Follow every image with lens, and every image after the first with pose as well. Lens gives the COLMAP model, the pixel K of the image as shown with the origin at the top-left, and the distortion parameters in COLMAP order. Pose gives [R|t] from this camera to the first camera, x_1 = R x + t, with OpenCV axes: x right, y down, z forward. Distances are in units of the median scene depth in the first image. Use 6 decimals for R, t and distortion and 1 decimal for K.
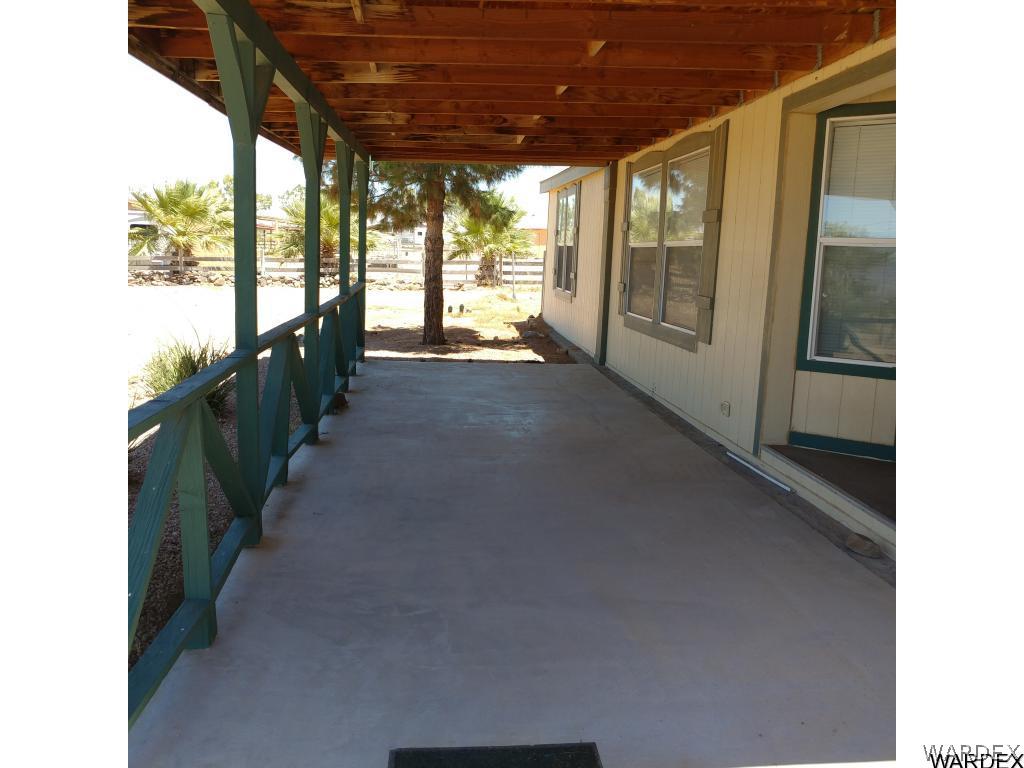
lens RADIAL K [[828.8, 0, 512.0], [0, 828.8, 384.0], [0, 0, 1]] dist [0.199466, -0.755444]
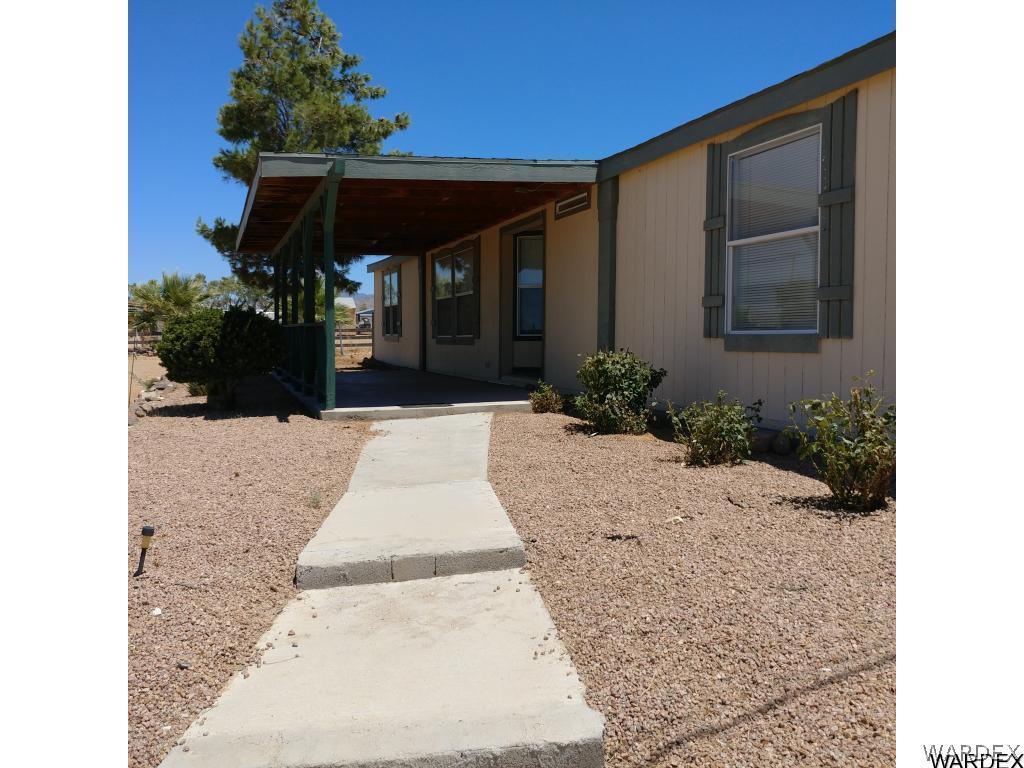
lens RADIAL K [[828.8, 0, 512.0], [0, 828.8, 384.0], [0, 0, 1]] dist [0.199466, -0.755444]
pose [[0.969243, -0.046276, 0.241716, -0.110056], [0.069651, 0.993587, -0.089069, 0.144817], [-0.236044, 0.103166, 0.966250, -0.579540]]
